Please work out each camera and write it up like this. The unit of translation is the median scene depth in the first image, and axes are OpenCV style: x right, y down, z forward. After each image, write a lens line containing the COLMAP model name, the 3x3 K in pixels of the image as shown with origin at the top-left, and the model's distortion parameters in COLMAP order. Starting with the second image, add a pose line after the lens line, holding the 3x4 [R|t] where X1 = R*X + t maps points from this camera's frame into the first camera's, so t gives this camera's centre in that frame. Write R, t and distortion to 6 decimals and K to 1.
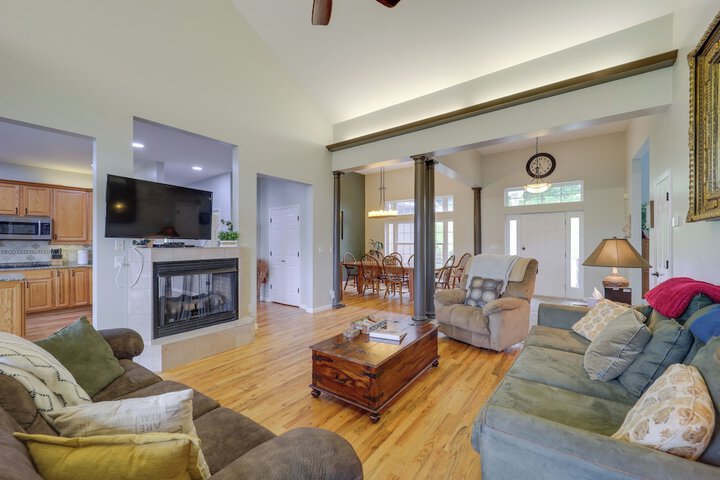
lens RADIAL K [[293.9, 0, 368.9], [0, 293.9, 242.4], [0, 0, 1]] dist [-0.001645, -0.002854]
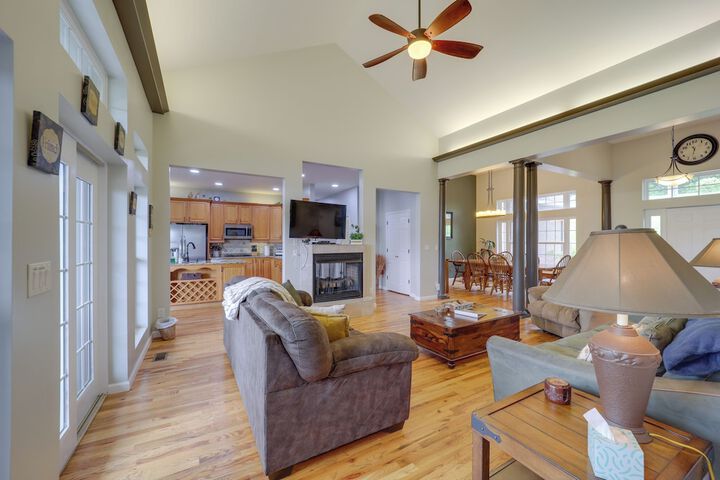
lens RADIAL K [[293.9, 0, 359.8], [0, 293.9, 242.8], [0, 0, 1]] dist [-0.001645, -0.002854]
pose [[0.910278, 0.004700, -0.413972, 0.080603], [-0.002220, 0.999977, 0.006473, -0.000679], [0.413993, -0.004973, 0.910267, -0.187354]]
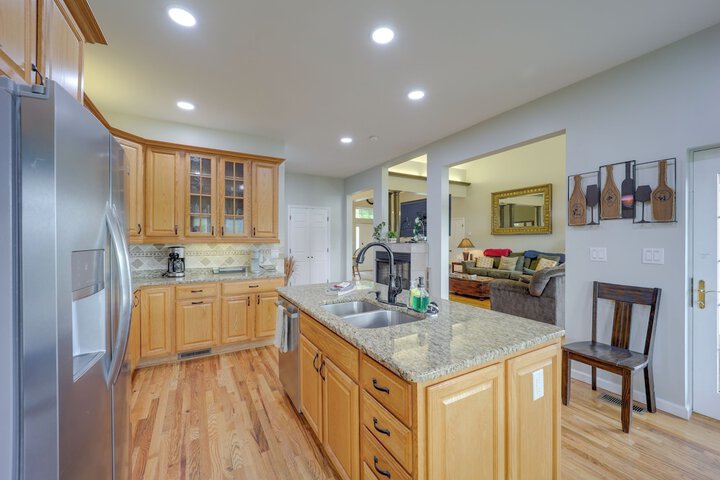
lens RADIAL K [[293.9, 0, 354.8], [0, 293.9, 241.4], [0, 0, 1]] dist [-0.001645, -0.002854]
pose [[0.423873, -0.003147, 0.905716, -1.349467], [-0.000110, 0.999994, 0.003526, 0.003328], [-0.905722, -0.001594, 0.423870, 0.470213]]
